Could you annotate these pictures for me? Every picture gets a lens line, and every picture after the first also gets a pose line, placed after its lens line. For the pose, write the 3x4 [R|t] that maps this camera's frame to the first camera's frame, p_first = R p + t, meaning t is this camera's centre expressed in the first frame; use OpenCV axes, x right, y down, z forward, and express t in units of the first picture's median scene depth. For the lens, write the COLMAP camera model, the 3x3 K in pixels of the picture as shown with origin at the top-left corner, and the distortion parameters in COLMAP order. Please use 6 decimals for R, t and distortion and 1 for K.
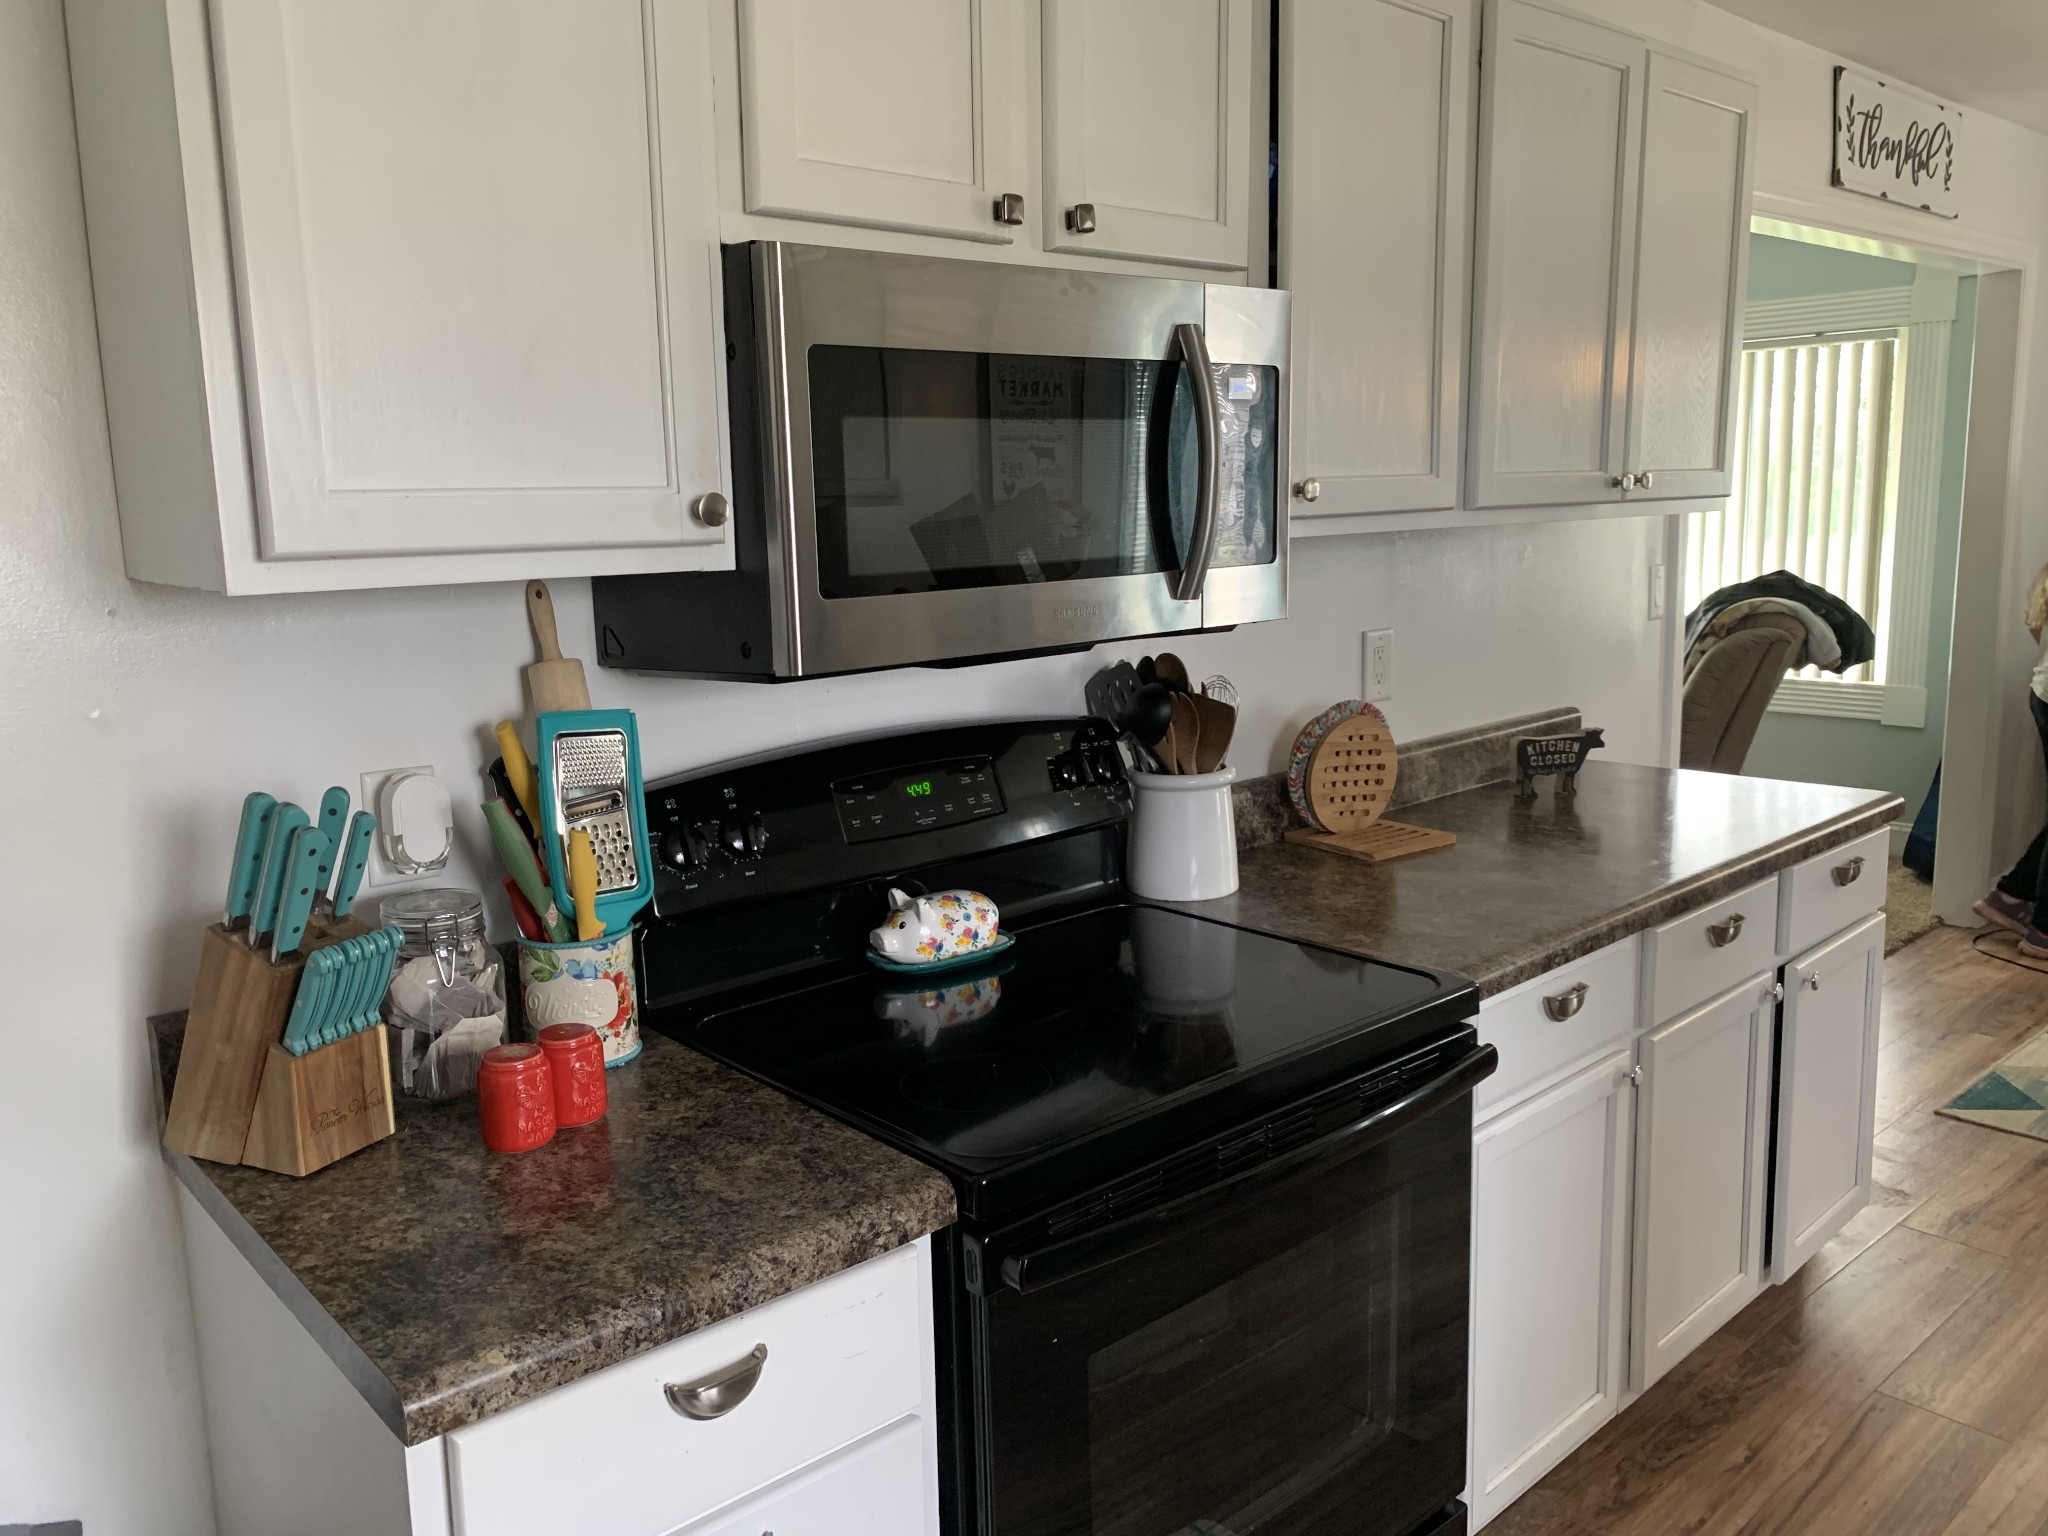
lens RADIAL K [[1590.5, 0, 1022.5], [0, 1590.5, 759.2], [0, 0, 1]] dist [0.042514, -0.066916]
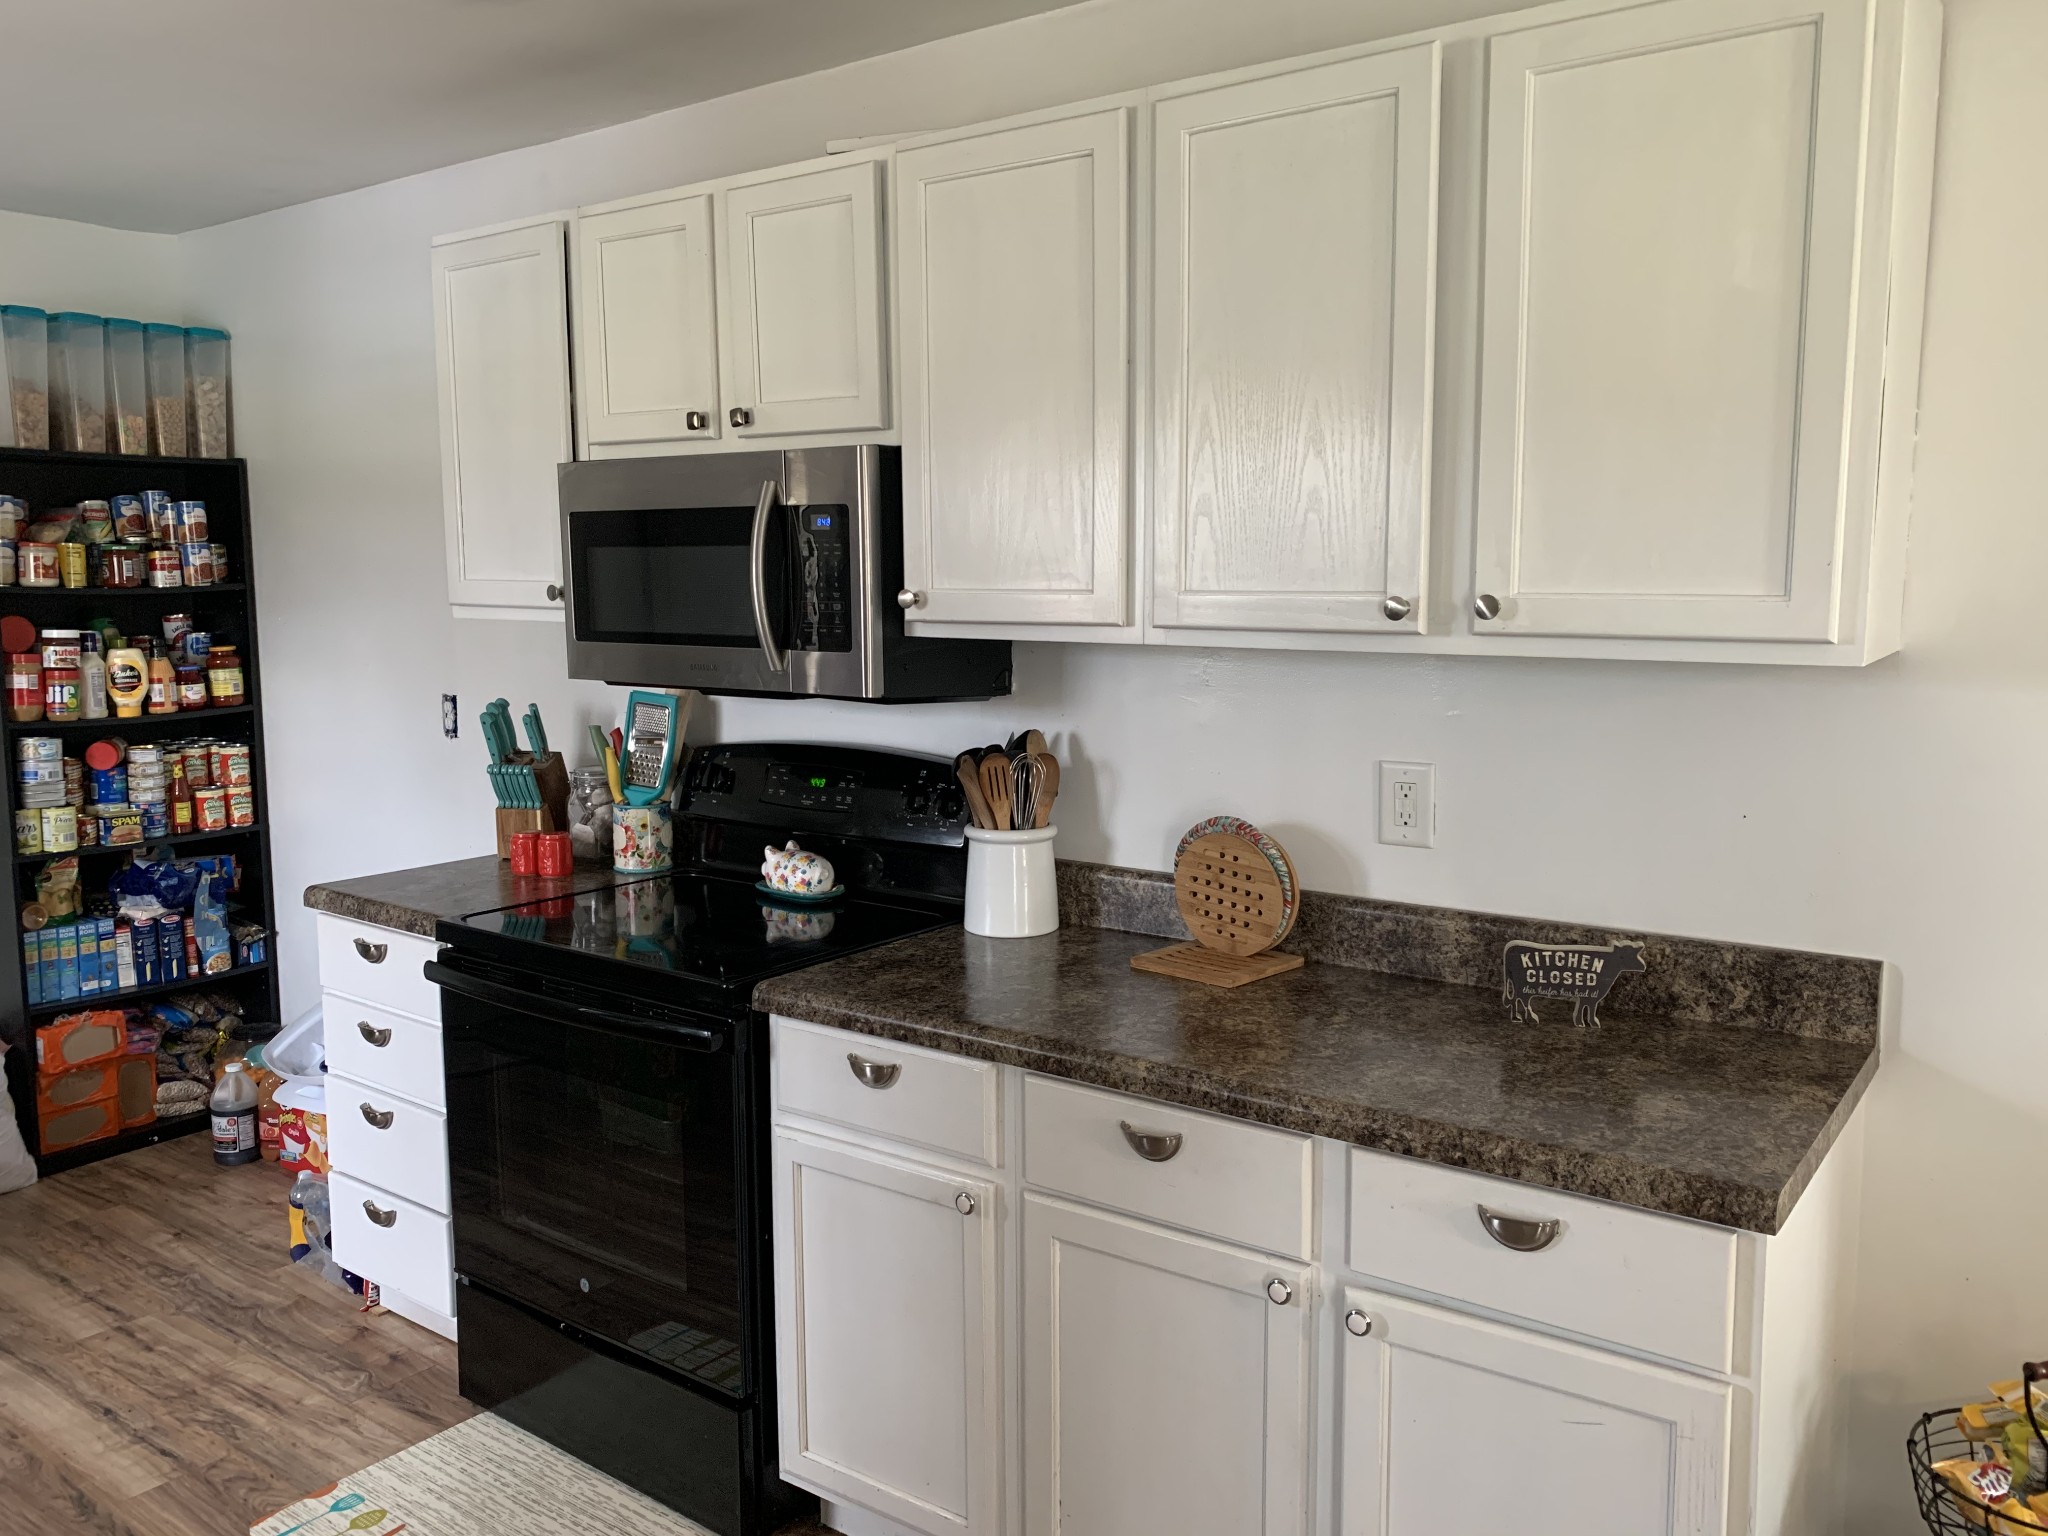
lens RADIAL K [[1590.5, 0, 1025.9], [0, 1590.5, 765.0], [0, 0, 1]] dist [0.042514, -0.066916]
pose [[0.208173, 0.159254, -0.965040, 1.448966], [-0.168525, 0.977740, 0.124996, -0.221959], [0.963464, 0.136612, 0.230377, 0.850432]]
